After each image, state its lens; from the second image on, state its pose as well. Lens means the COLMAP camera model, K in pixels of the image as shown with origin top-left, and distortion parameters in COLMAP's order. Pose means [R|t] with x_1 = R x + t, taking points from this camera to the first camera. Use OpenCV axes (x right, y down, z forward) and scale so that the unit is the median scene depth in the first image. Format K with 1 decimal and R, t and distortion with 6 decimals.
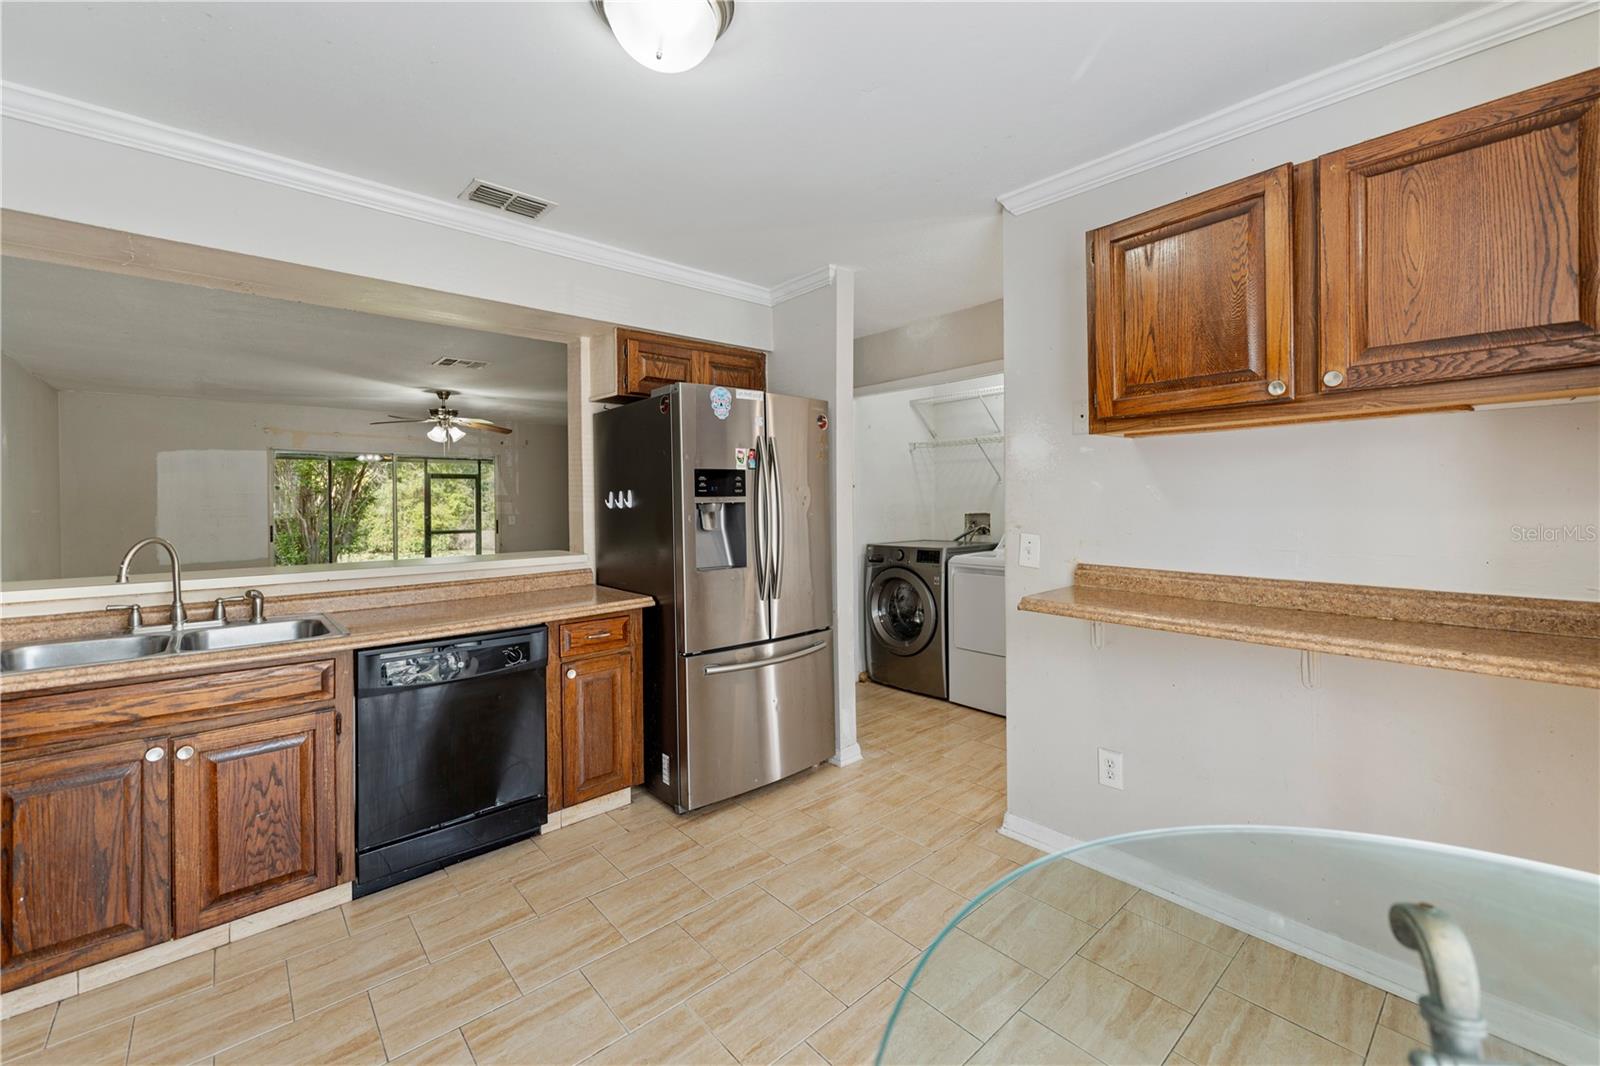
lens RADIAL K [[652.1, 0, 796.2], [0, 652.1, 499.4], [0, 0, 1]] dist [0.011942, 0.000129]
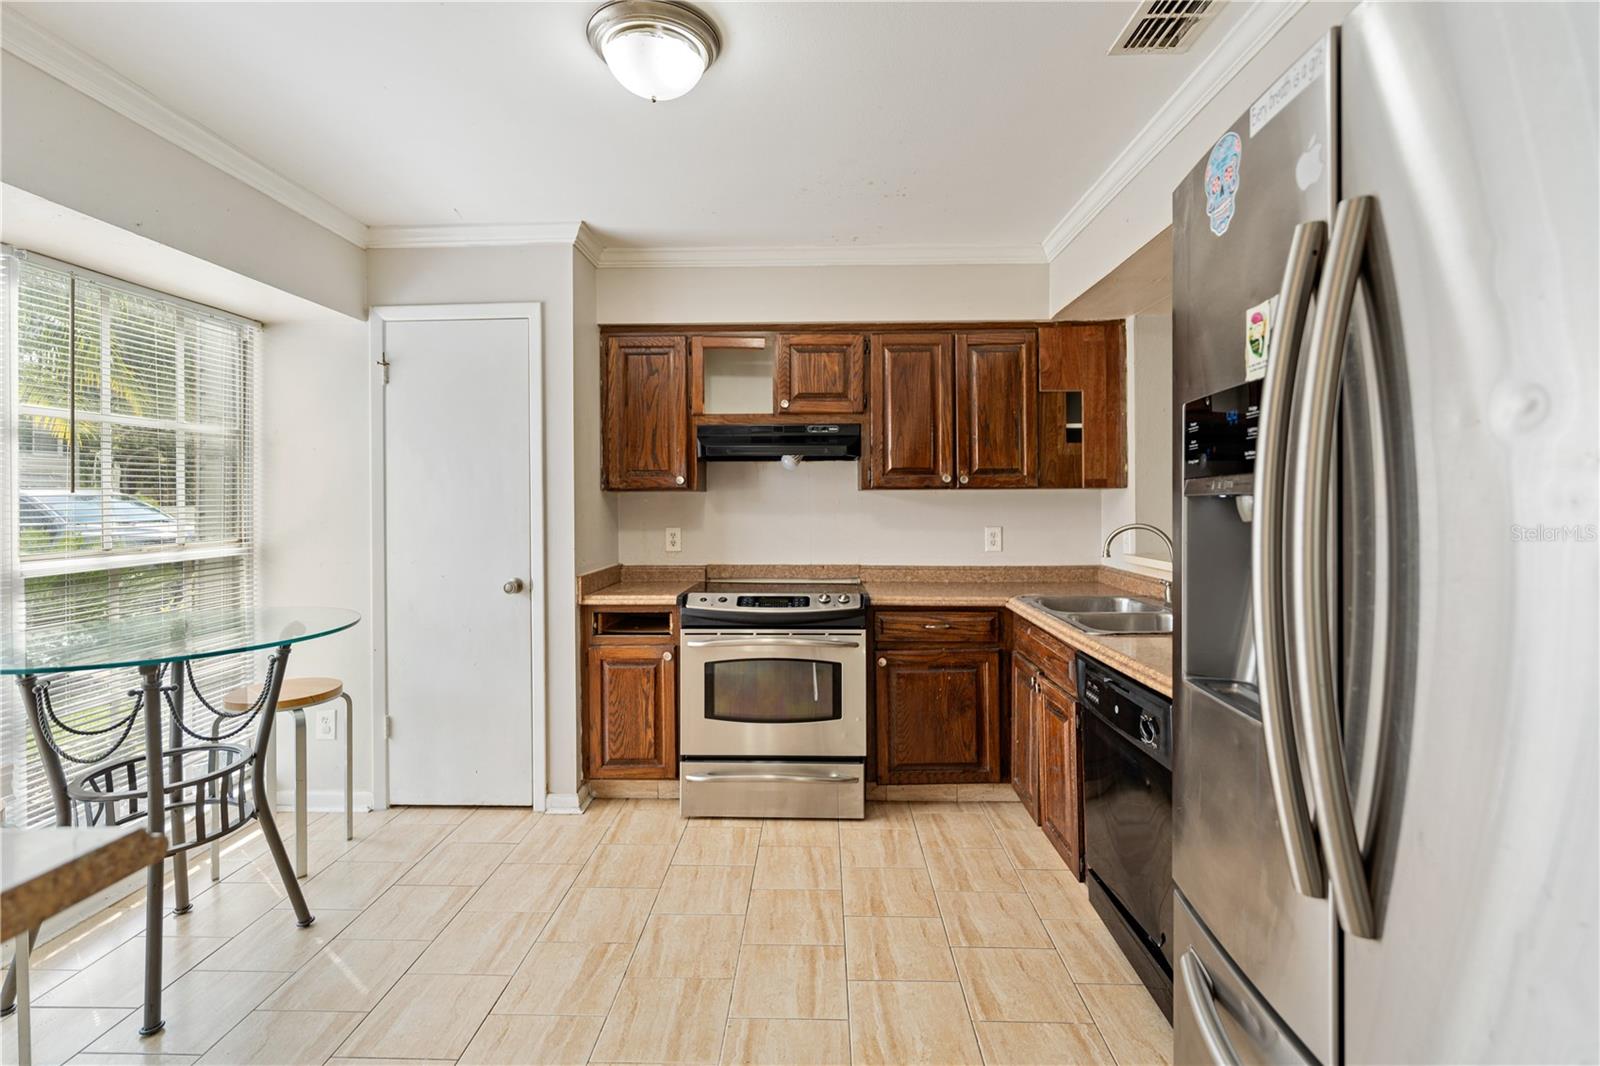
lens RADIAL K [[714.9, 0, 795.9], [0, 714.9, 497.5], [0, 0, 1]] dist [0.000018, -0.000308]
pose [[-0.670371, 0.008890, -0.741973, 0.242079], [0.015832, 0.999872, -0.002325, 0.003187], [0.741857, -0.013306, -0.670426, 0.901206]]
